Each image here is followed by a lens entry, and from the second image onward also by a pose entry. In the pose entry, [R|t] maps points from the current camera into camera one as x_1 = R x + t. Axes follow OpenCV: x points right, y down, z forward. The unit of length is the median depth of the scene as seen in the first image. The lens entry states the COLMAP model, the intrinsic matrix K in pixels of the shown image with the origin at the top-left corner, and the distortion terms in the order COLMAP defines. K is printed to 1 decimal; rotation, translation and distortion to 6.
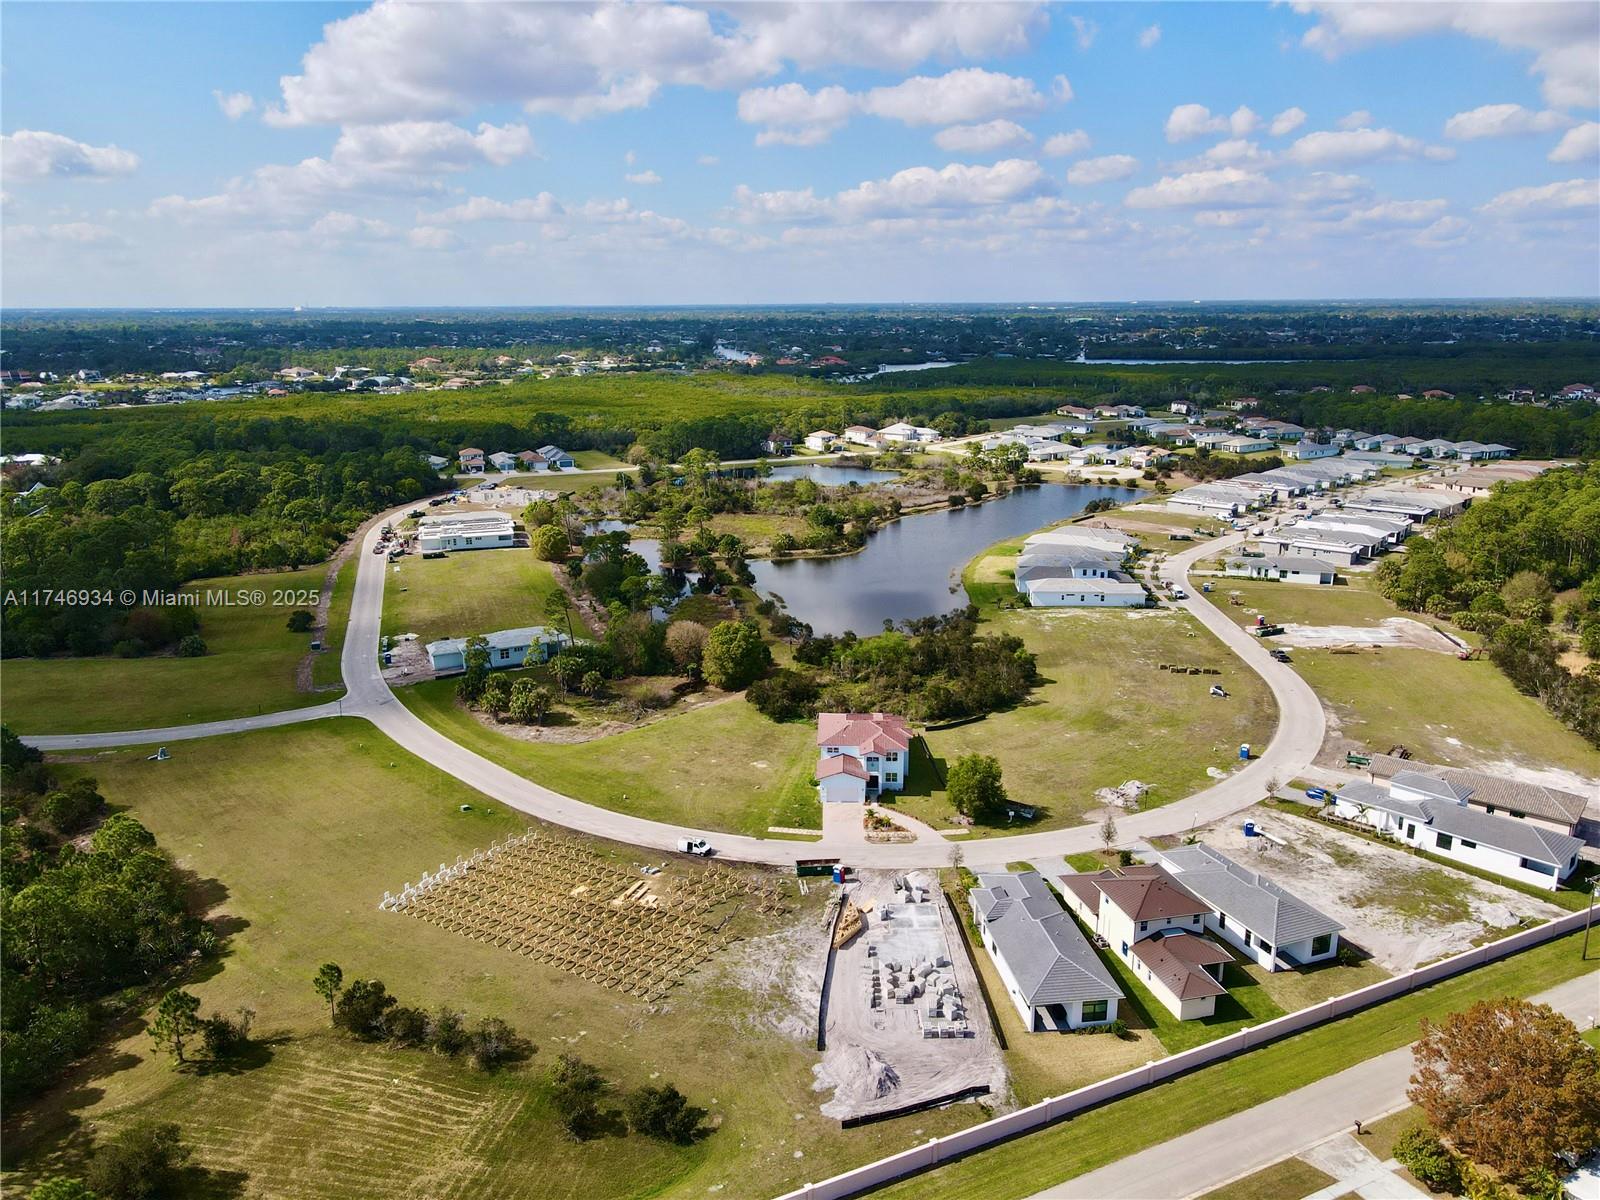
lens RADIAL K [[1157.6, 0, 800.0], [0, 1157.6, 600.0], [0, 0, 1]] dist [-0.002403, 0.029975]
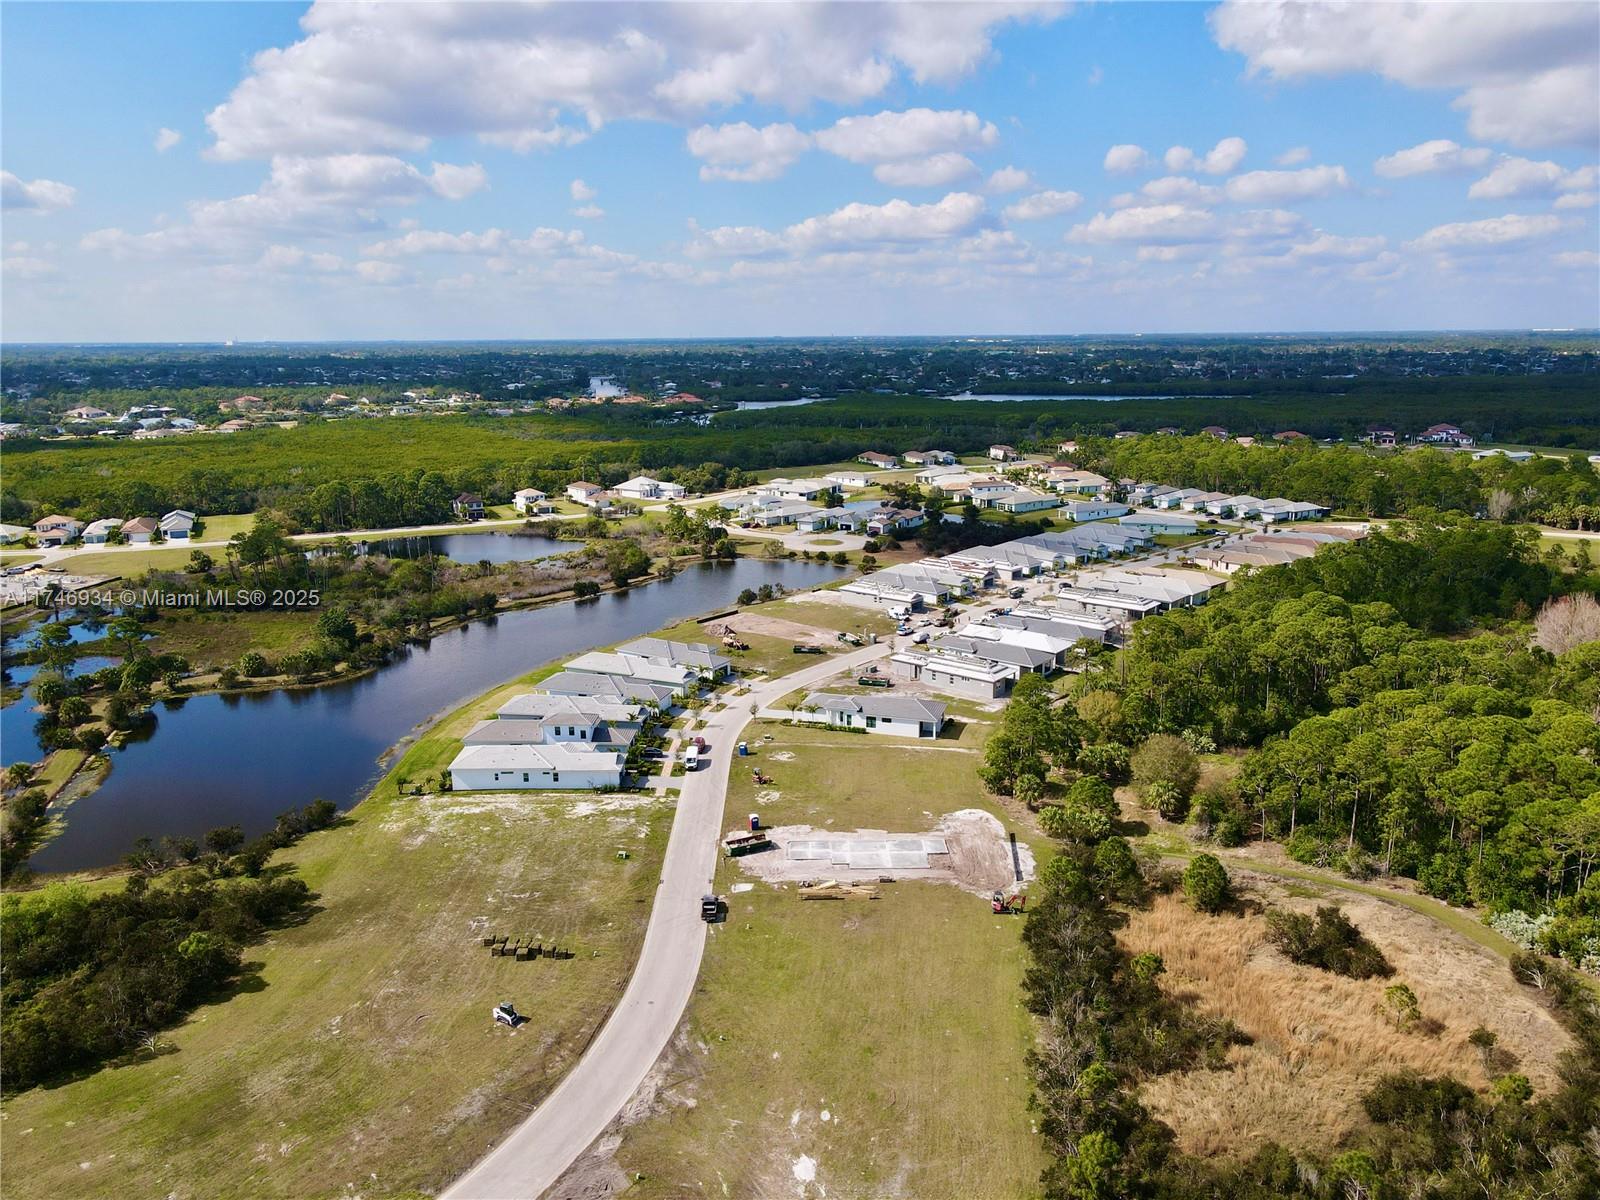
lens RADIAL K [[1158.4, 0, 800.0], [0, 1158.4, 600.0], [0, 0, 1]] dist [0.006042, 0.006637]
pose [[0.999261, -0.010281, 0.037036, 0.377794], [0.011298, 0.999562, -0.027345, -0.083342], [-0.036738, 0.027743, 0.998940, 0.327587]]
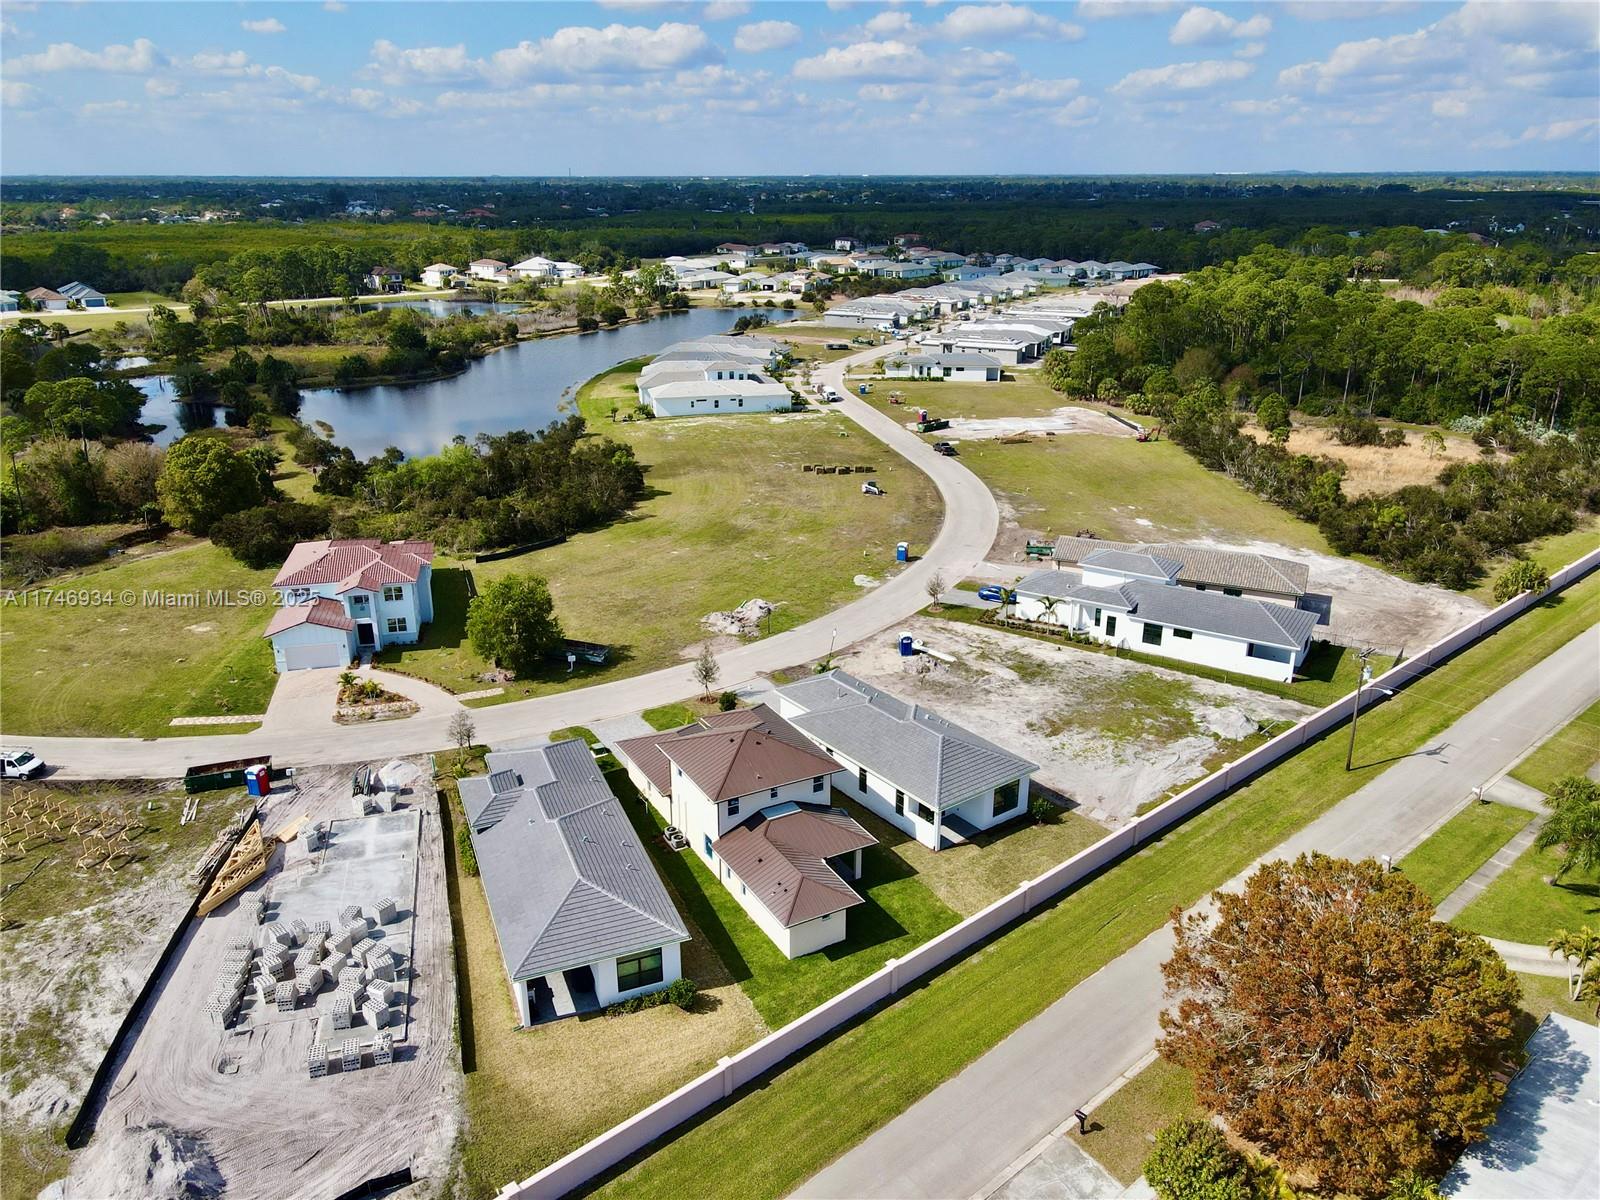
lens RADIAL K [[1151.8, 0, 795.6], [0, 1151.8, 605.1], [0, 0, 1]] dist [-0.005667, 0.038663]
pose [[0.965528, -0.086795, 0.245404, 0.087173], [0.060926, 0.991937, 0.111123, 0.052063], [-0.253070, -0.092341, 0.963031, 0.195505]]
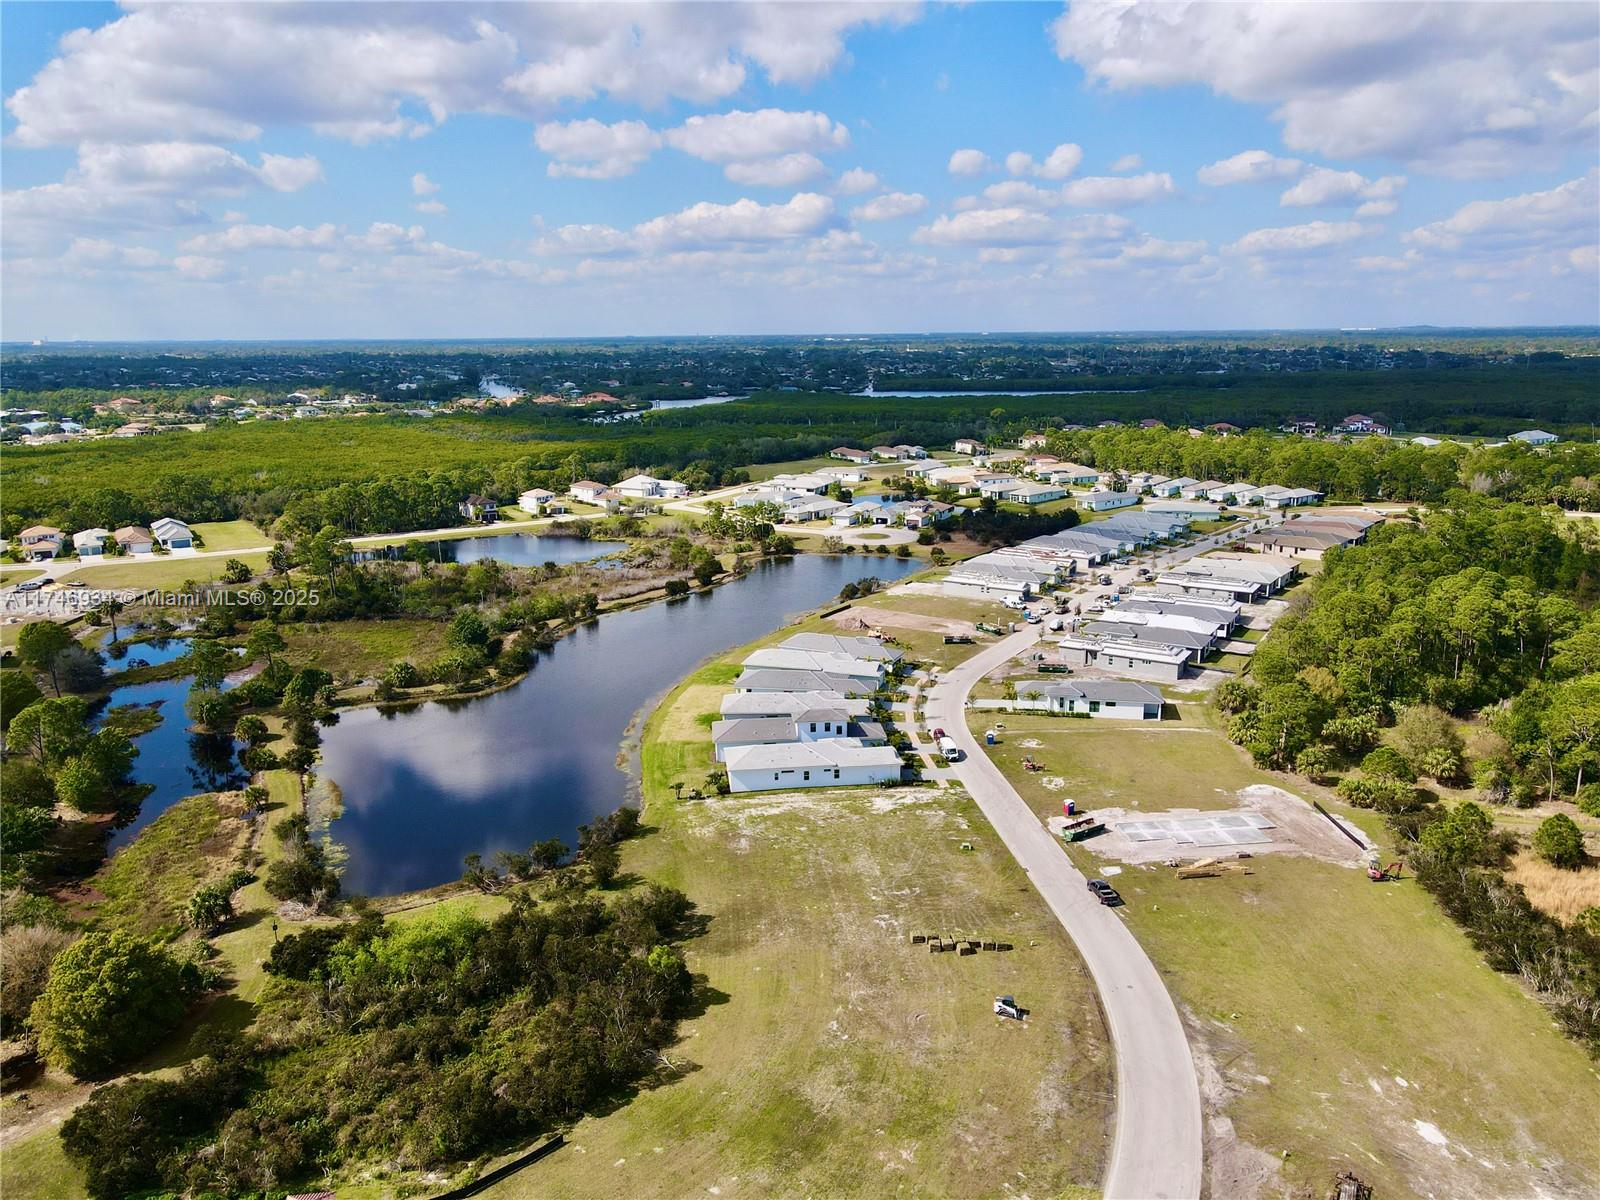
lens RADIAL K [[1157.6, 0, 800.0], [0, 1157.6, 600.0], [0, 0, 1]] dist [-0.002403, 0.029975]
pose [[0.986341, -0.039699, 0.159860, 0.140254], [0.043928, 0.998770, -0.023006, -0.085358], [-0.158750, 0.029714, 0.986872, 0.355633]]
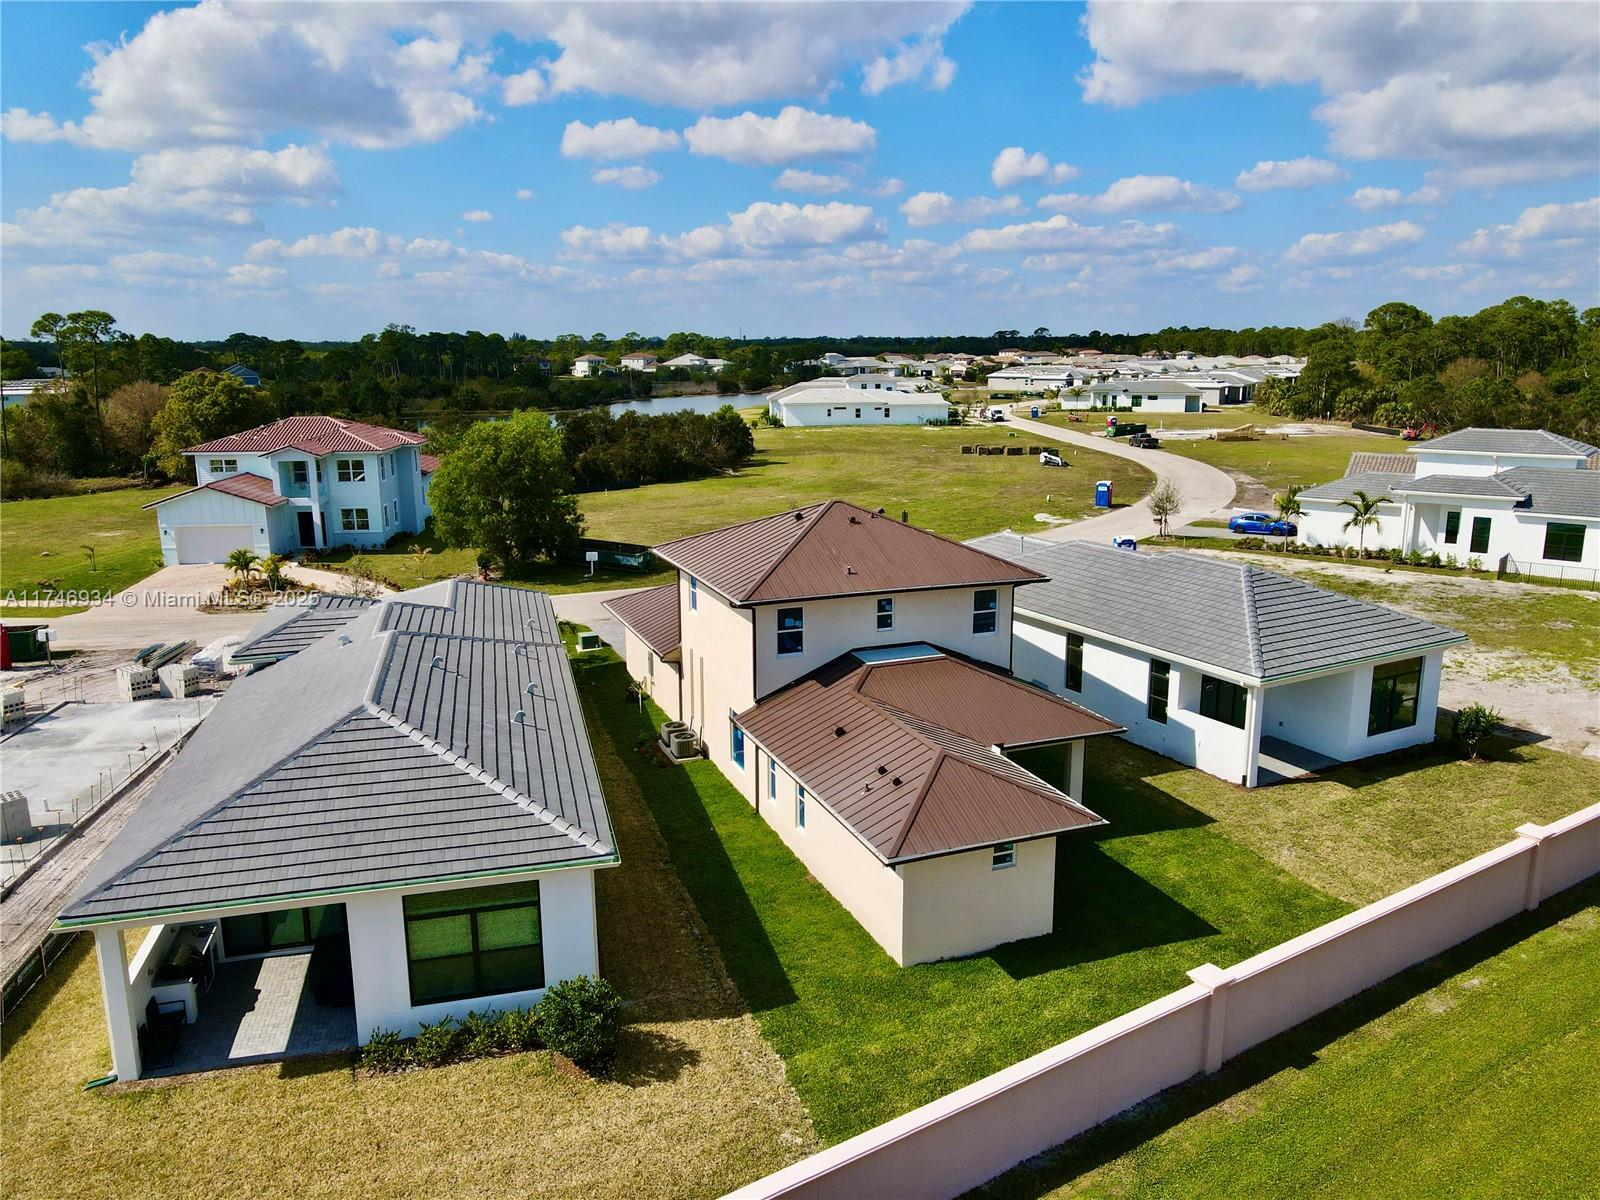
lens RADIAL K [[1157.6, 0, 800.0], [0, 1157.6, 600.0], [0, 0, 1]] dist [-0.002403, 0.029975]
pose [[0.991498, -0.027402, 0.127205, 0.121202], [0.031741, 0.998977, -0.032204, 0.128759], [-0.126193, 0.035968, 0.991353, 0.336074]]
